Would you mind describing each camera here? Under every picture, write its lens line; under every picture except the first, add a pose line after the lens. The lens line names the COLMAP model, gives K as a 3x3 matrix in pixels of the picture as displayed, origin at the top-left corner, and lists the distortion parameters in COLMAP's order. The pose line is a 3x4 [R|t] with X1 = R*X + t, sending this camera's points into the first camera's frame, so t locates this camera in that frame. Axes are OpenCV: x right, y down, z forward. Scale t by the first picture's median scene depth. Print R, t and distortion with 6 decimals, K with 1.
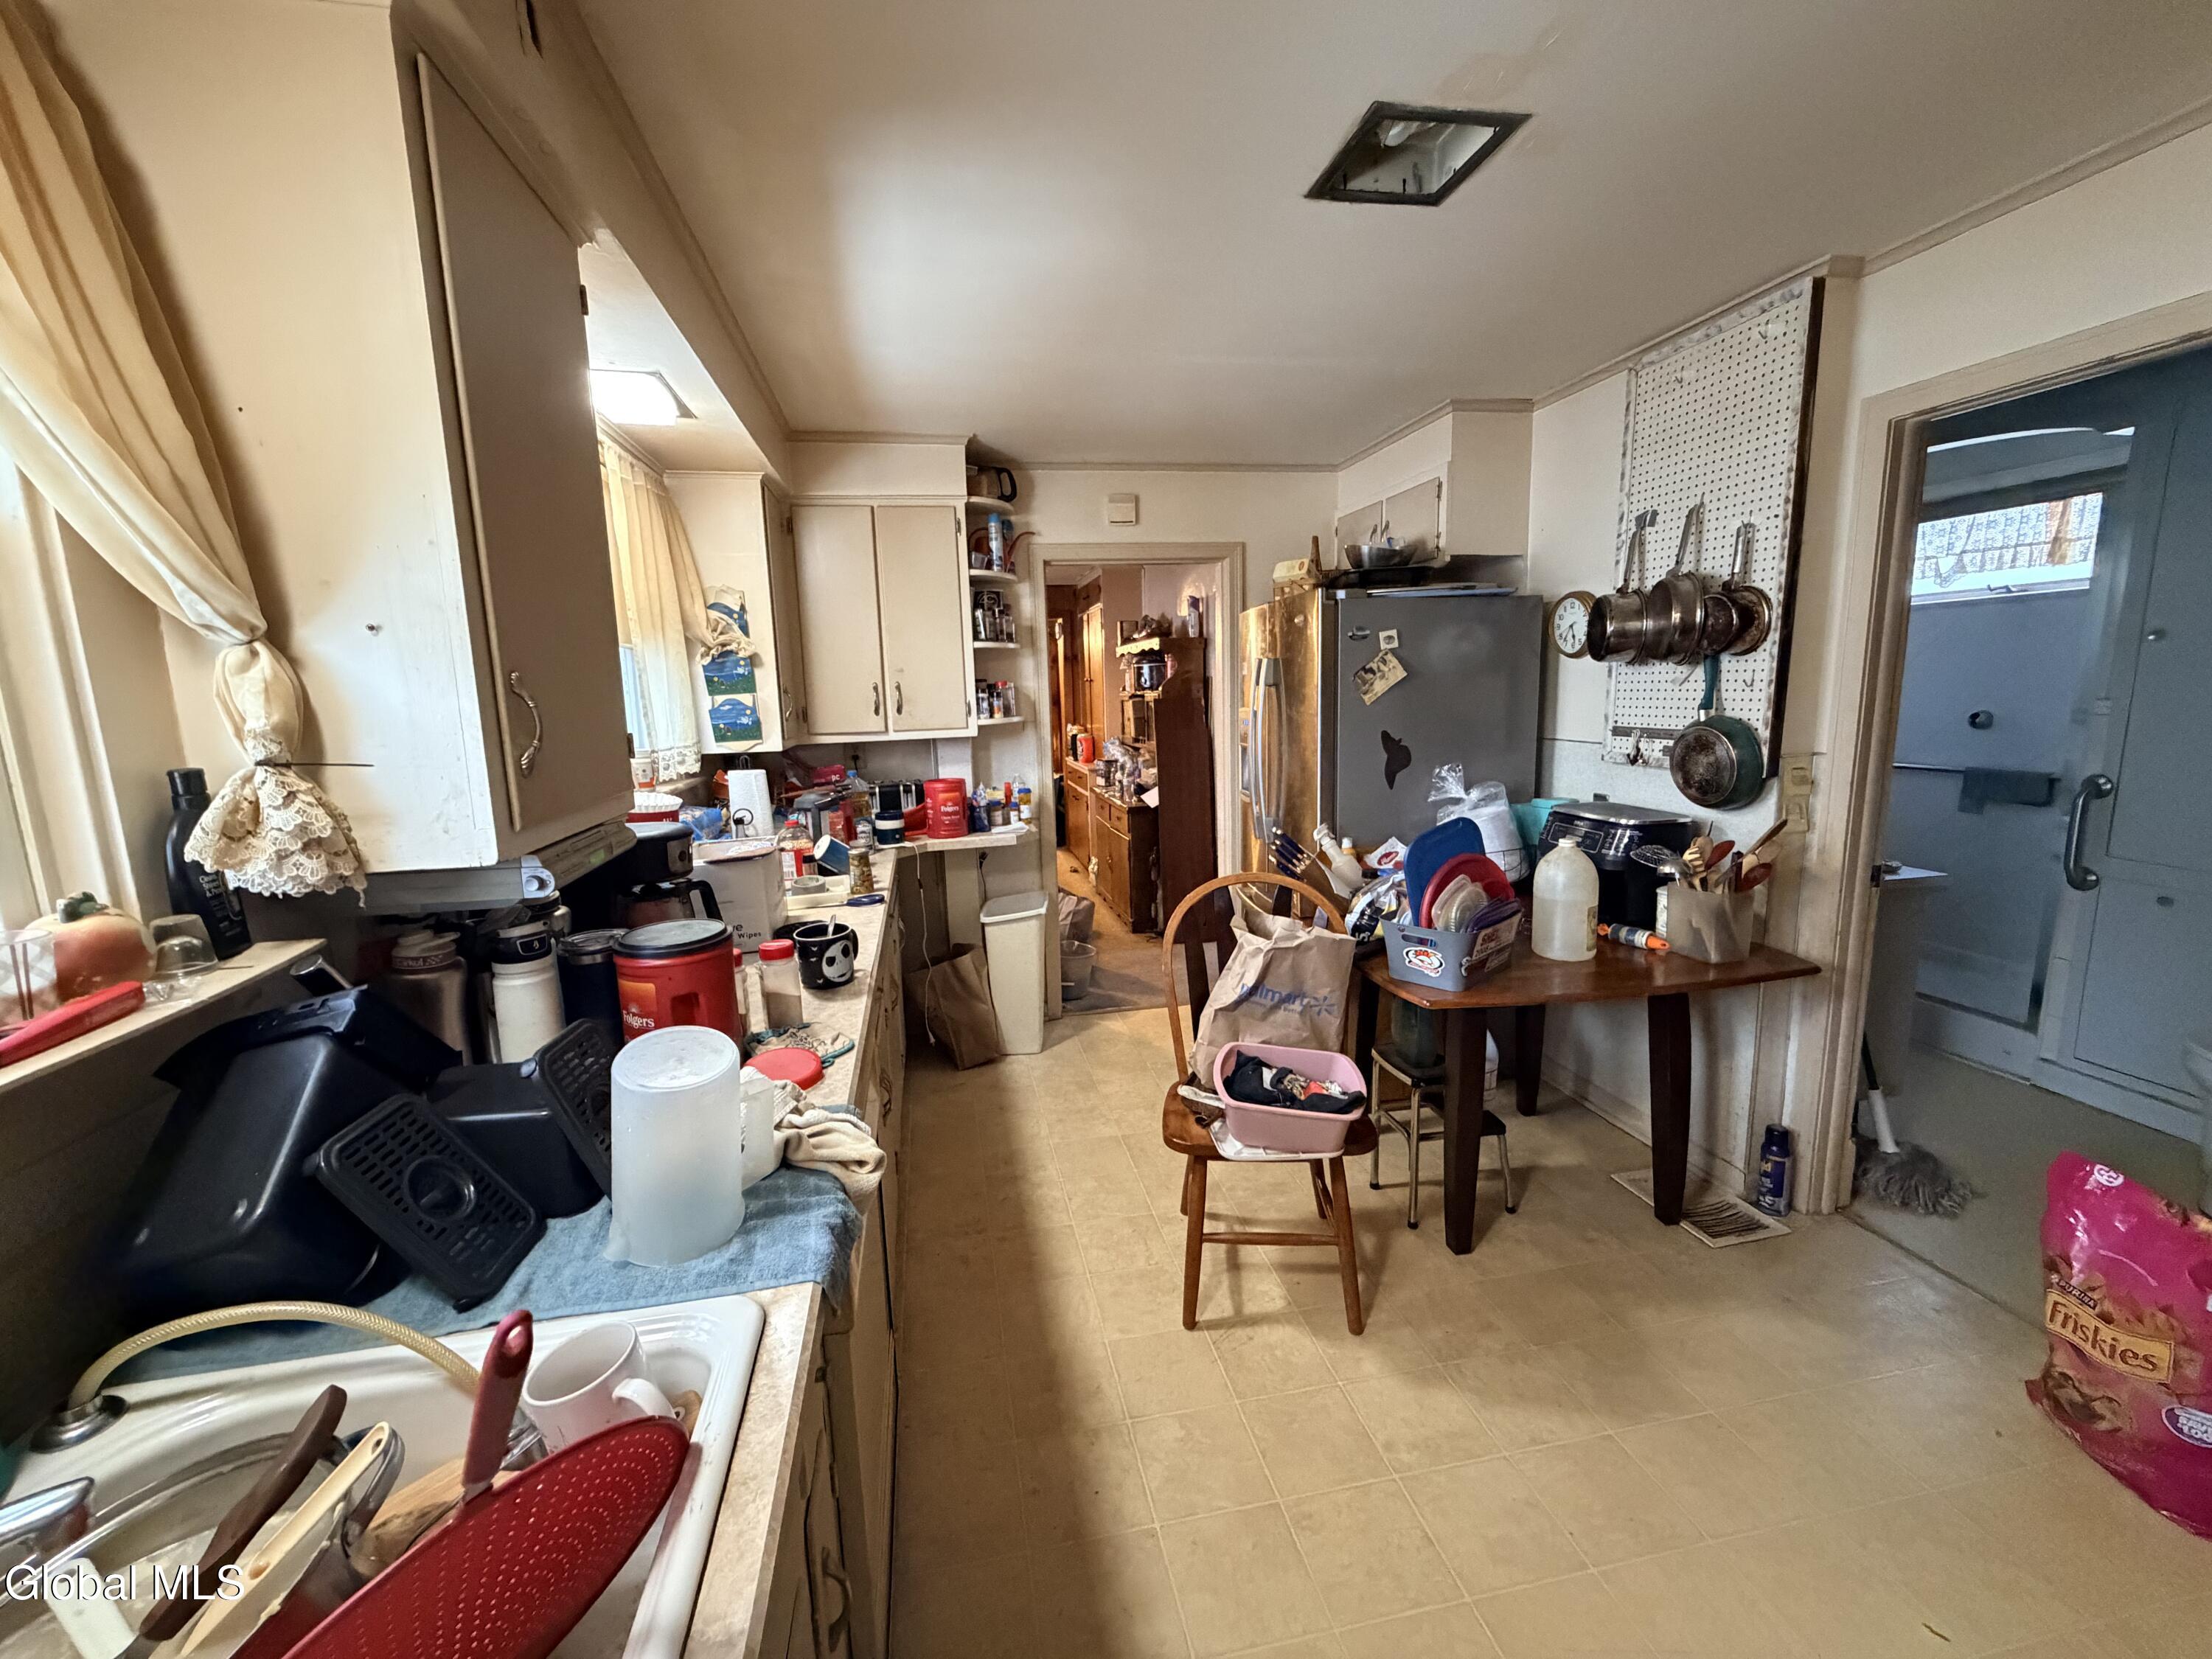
lens RADIAL K [[878.4, 0, 1100.2], [0, 878.4, 828.0], [0, 0, 1]] dist [-0.002325, 0.000803]
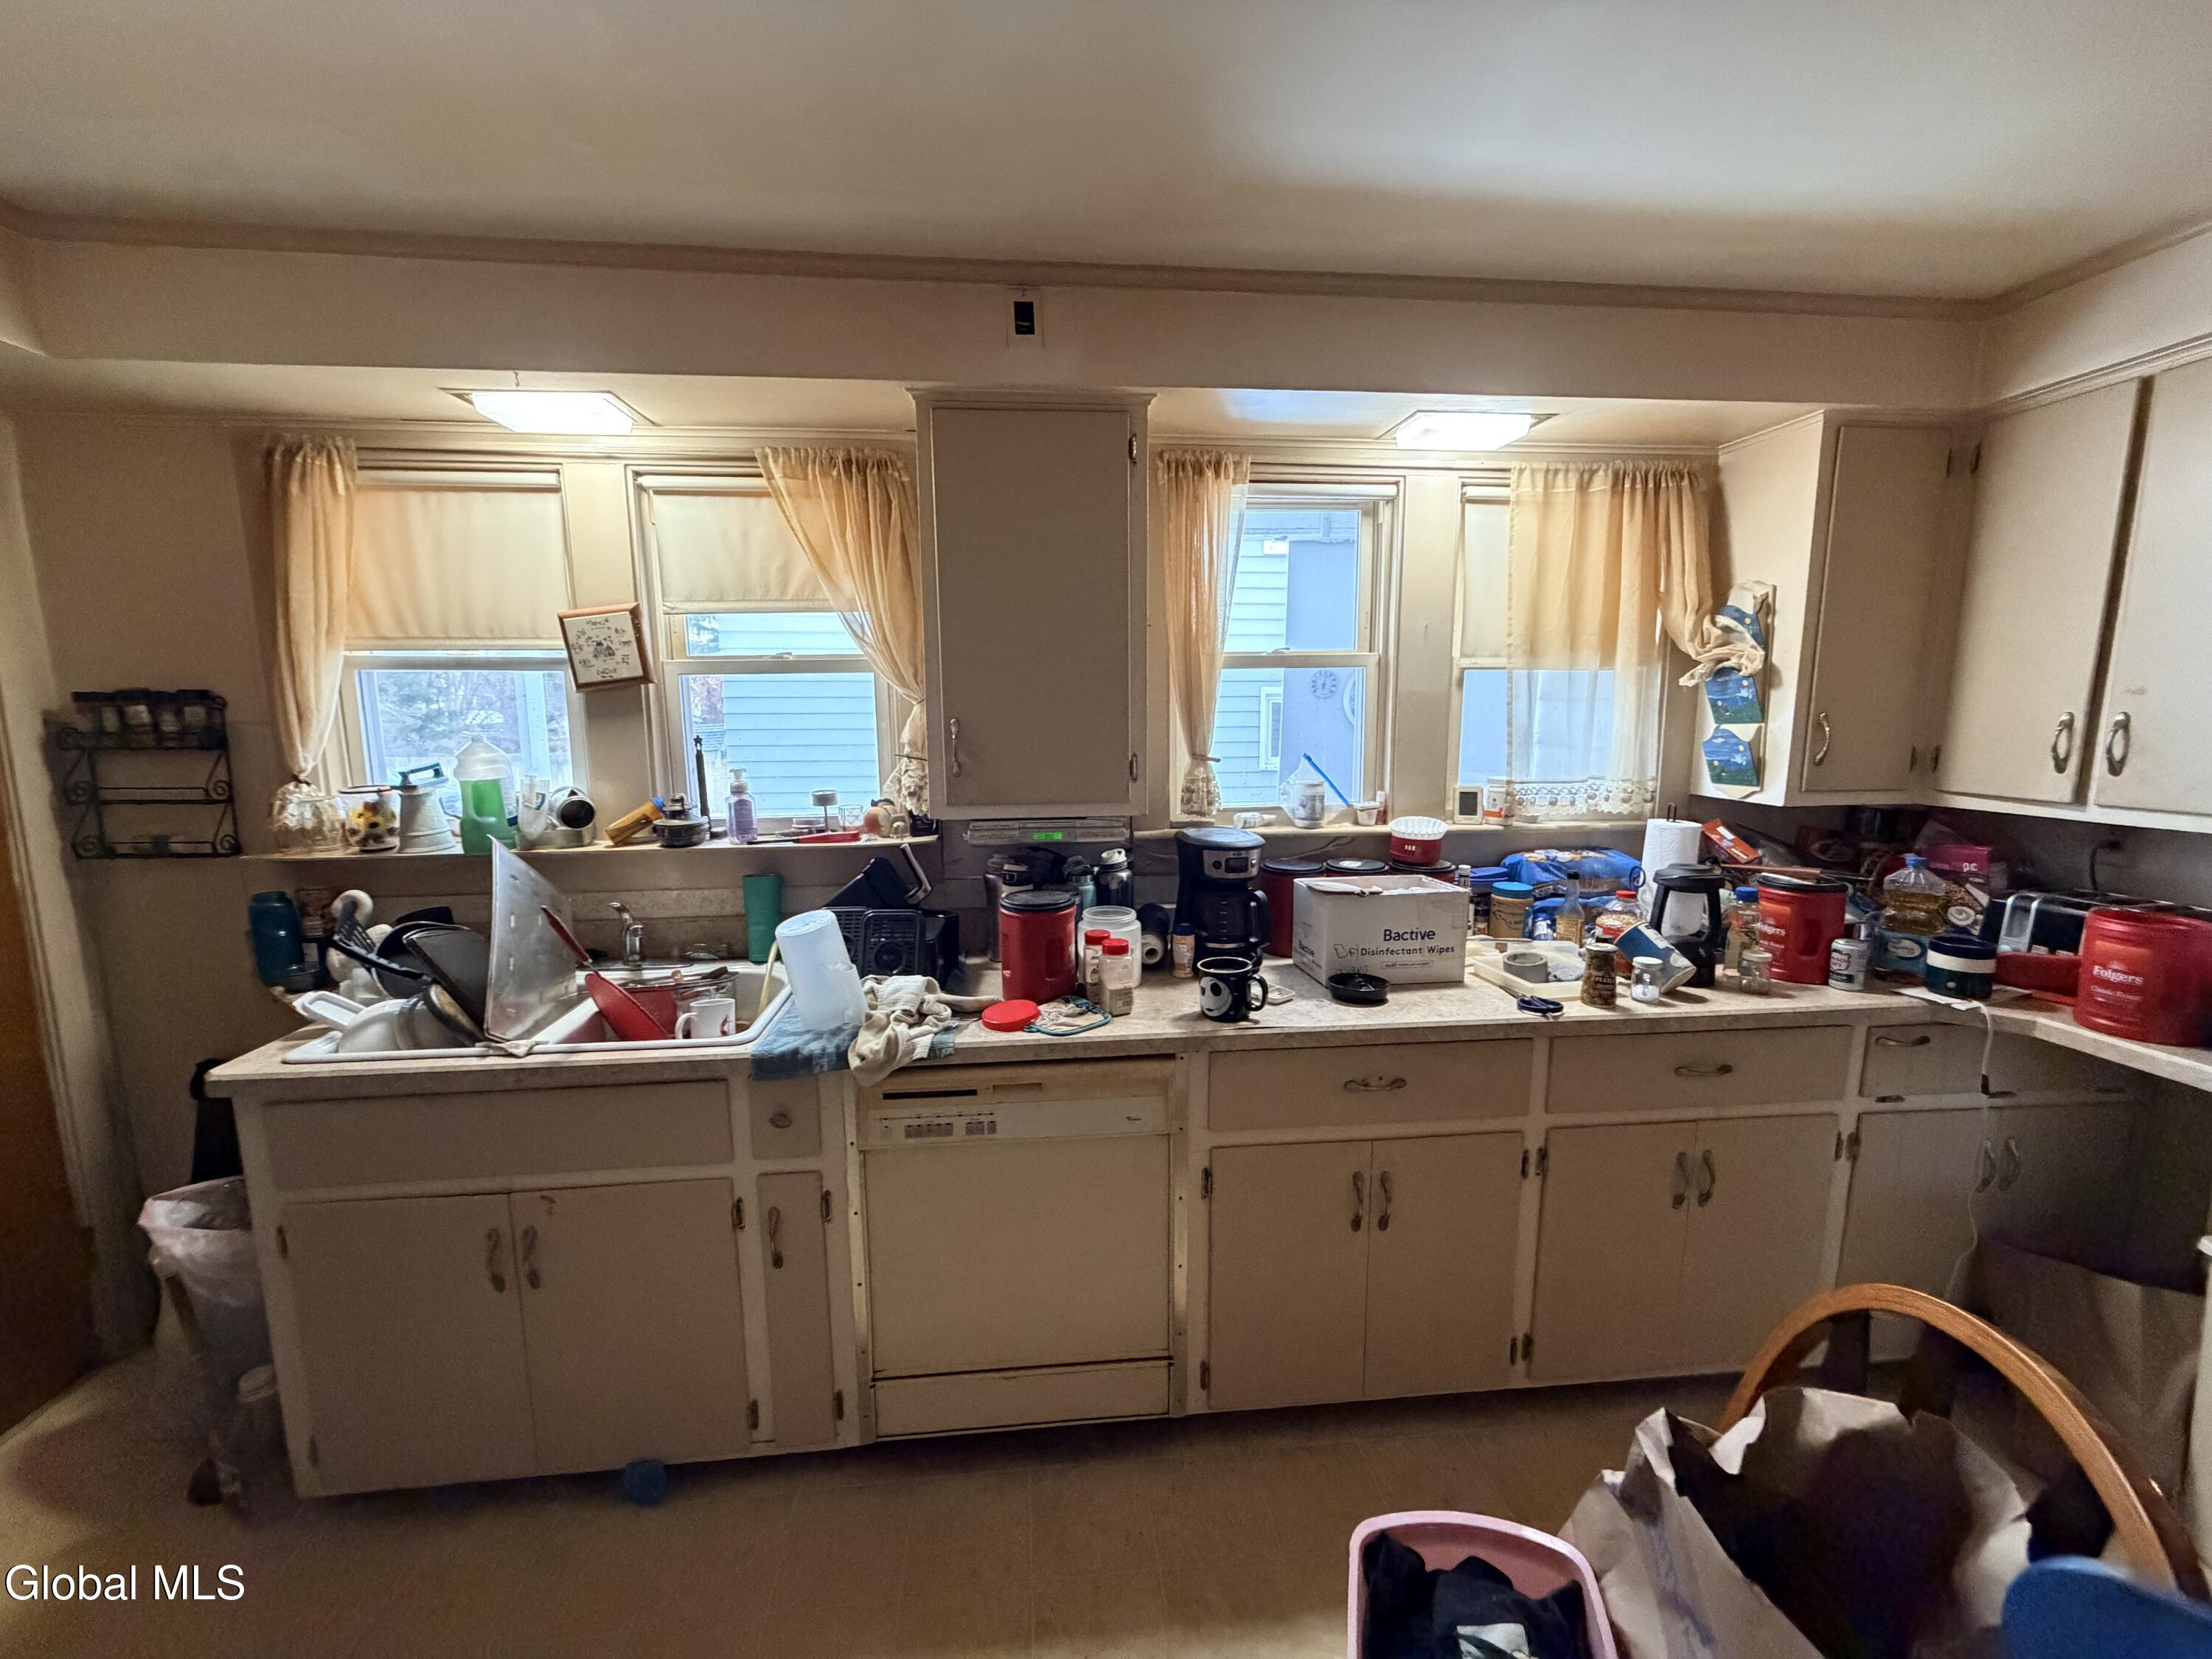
lens RADIAL K [[878.4, 0, 1104.4], [0, 878.4, 828.7], [0, 0, 1]] dist [-0.002325, 0.000803]
pose [[-0.084592, 0.173568, -0.981182, 0.391386], [-0.150155, 0.971246, 0.184756, -0.121804], [0.985037, 0.162958, -0.056098, 0.515283]]
